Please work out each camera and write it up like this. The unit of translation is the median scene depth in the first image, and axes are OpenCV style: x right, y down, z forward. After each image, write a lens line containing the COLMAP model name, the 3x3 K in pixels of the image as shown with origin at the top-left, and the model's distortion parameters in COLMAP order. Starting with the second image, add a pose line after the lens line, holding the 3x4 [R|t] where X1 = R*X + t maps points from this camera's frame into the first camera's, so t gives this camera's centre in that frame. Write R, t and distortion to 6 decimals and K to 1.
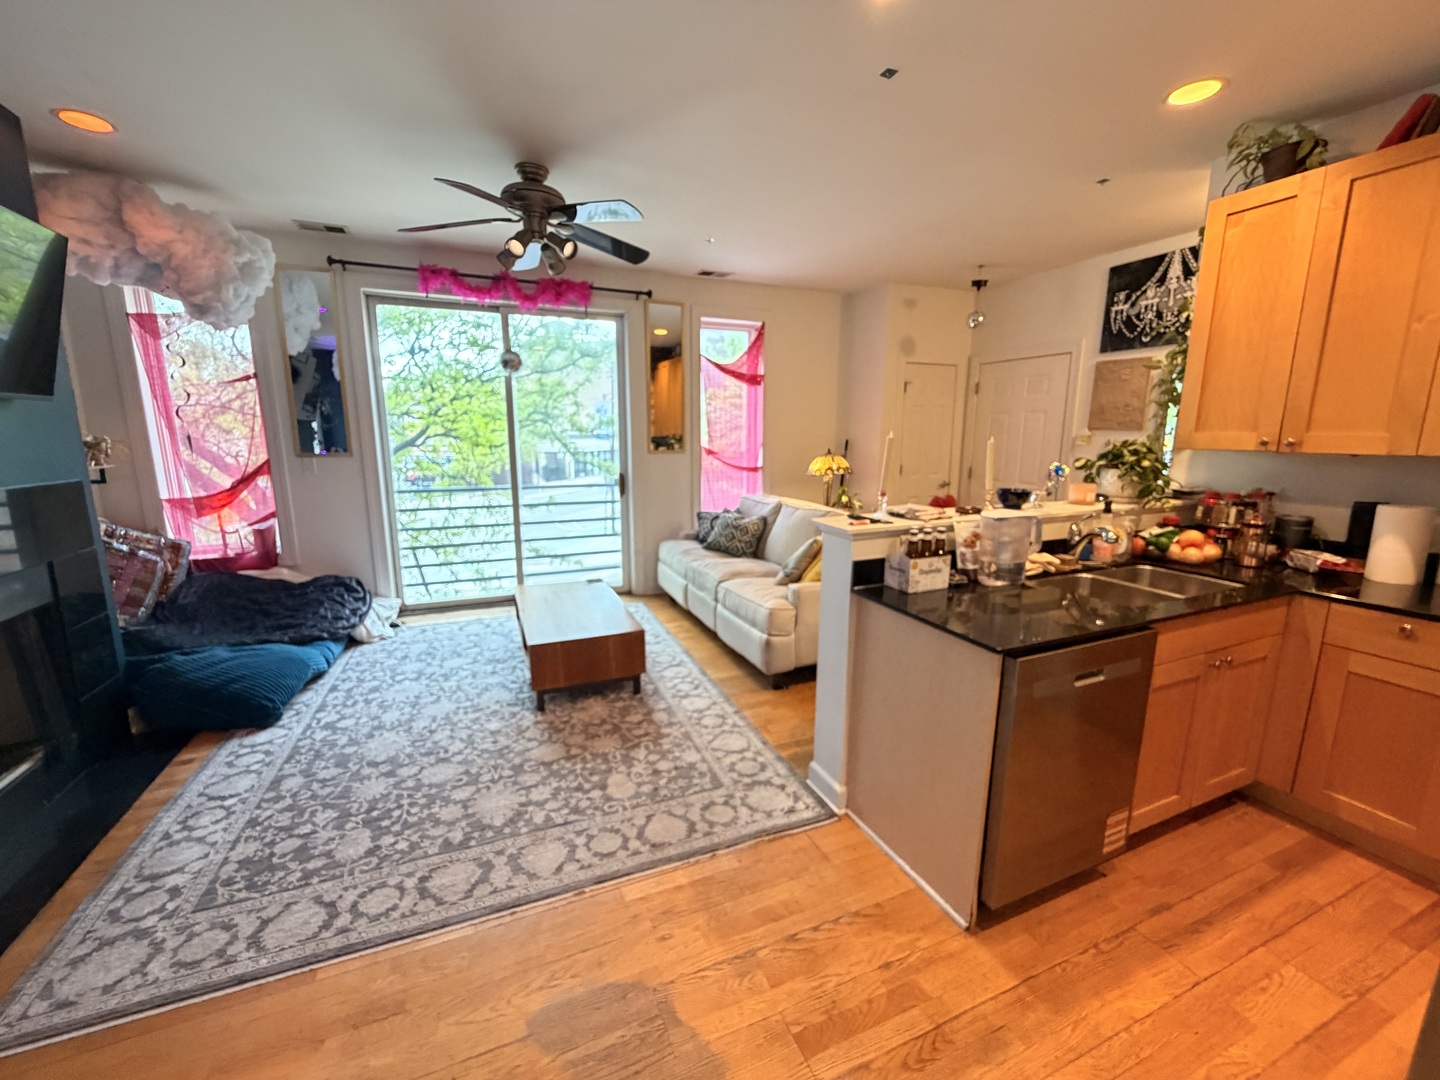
lens RADIAL K [[574.9, 0, 716.4], [0, 574.9, 541.5], [0, 0, 1]] dist [-0.000159, -0.000224]
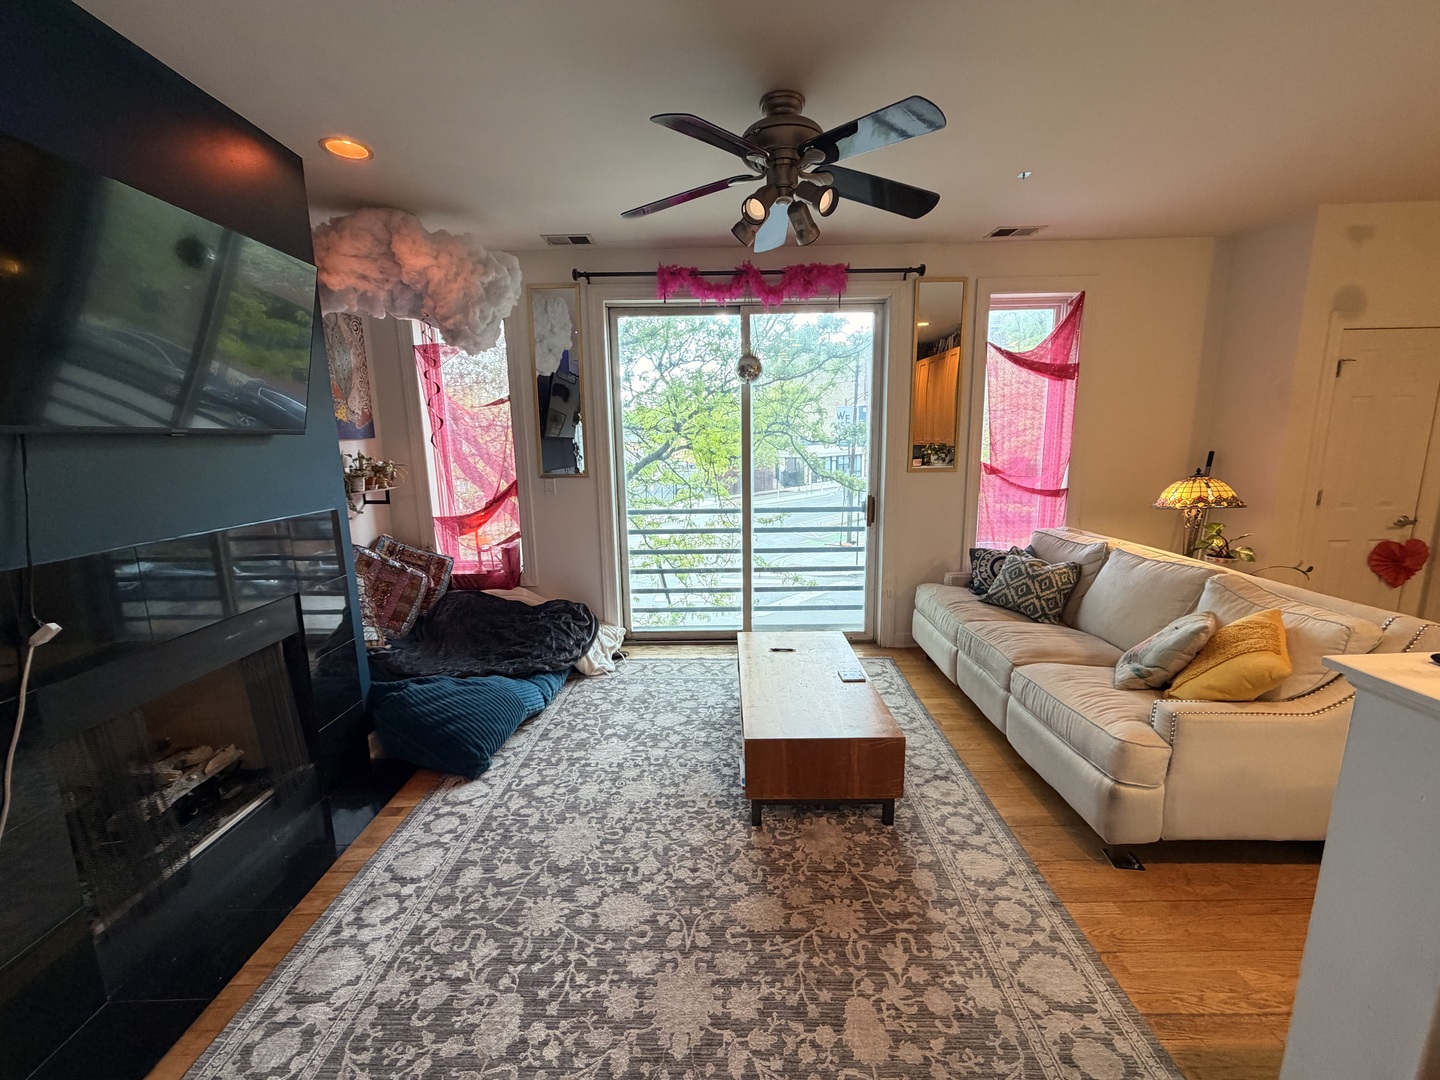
lens RADIAL K [[574.9, 0, 717.9], [0, 574.9, 536.9], [0, 0, 1]] dist [-0.000159, -0.000224]
pose [[0.920115, 0.047513, -0.388755, -0.083097], [-0.053675, 0.998546, -0.004997, -0.082105], [0.387953, 0.025464, 0.921328, 0.299788]]
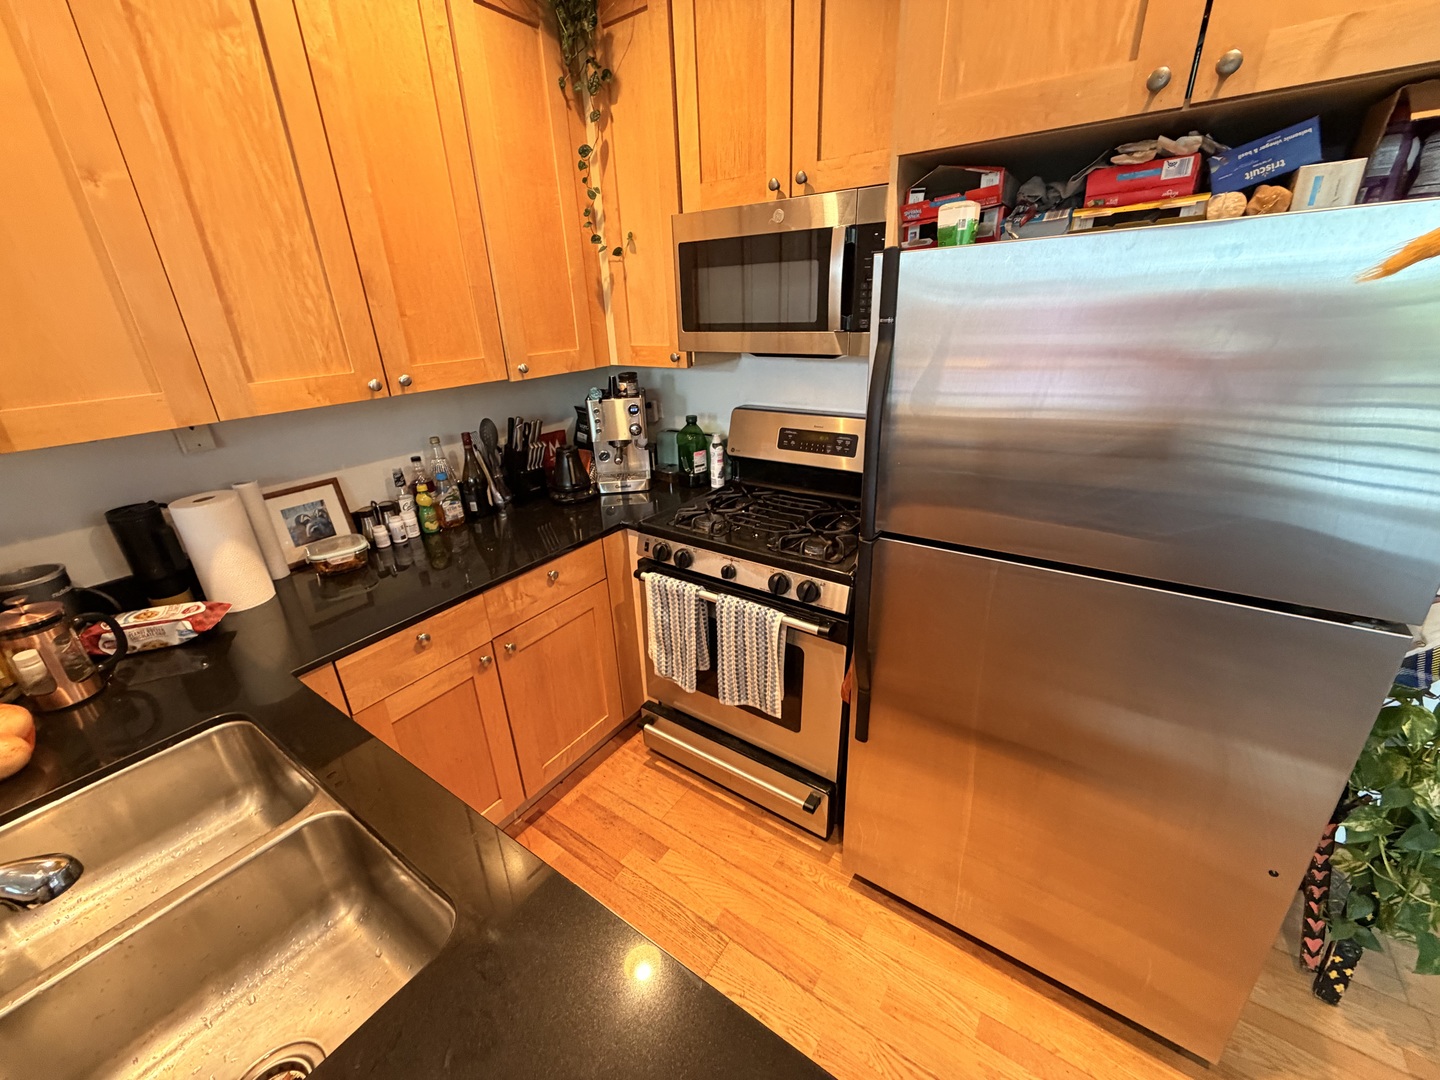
lens RADIAL K [[574.9, 0, 720.3], [0, 574.9, 542.7], [0, 0, 1]] dist [-0.000159, -0.000224]
pose [[-0.530028, -0.308721, 0.789786, 0.270562], [0.194914, 0.862080, 0.467788, -0.159046], [-0.825275, 0.401881, -0.396752, 0.602046]]
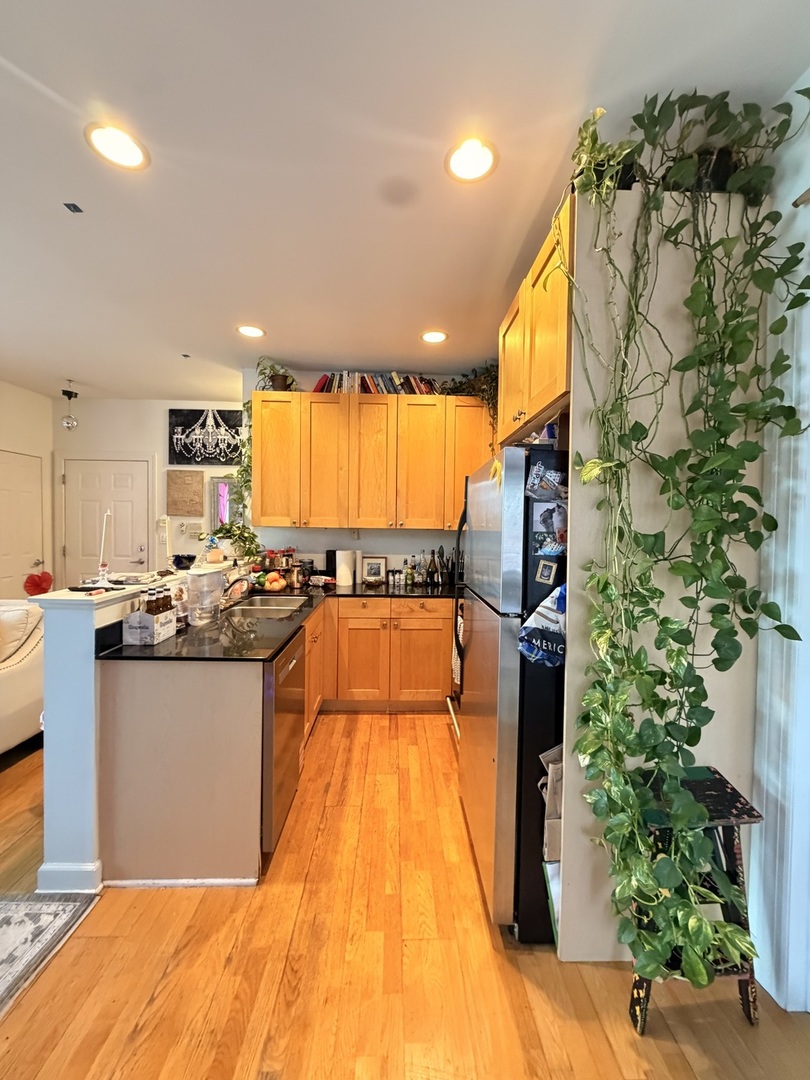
lens RADIAL K [[431.2, 0, 401.7], [0, 431.2, 538.3], [0, 0, 1]] dist [-0.000159, -0.000224]
pose [[0.375661, -0.025396, 0.926409, -0.201924], [0.161084, 0.986198, -0.038284, -0.006885], [-0.912651, 0.163612, 0.374567, 0.122603]]
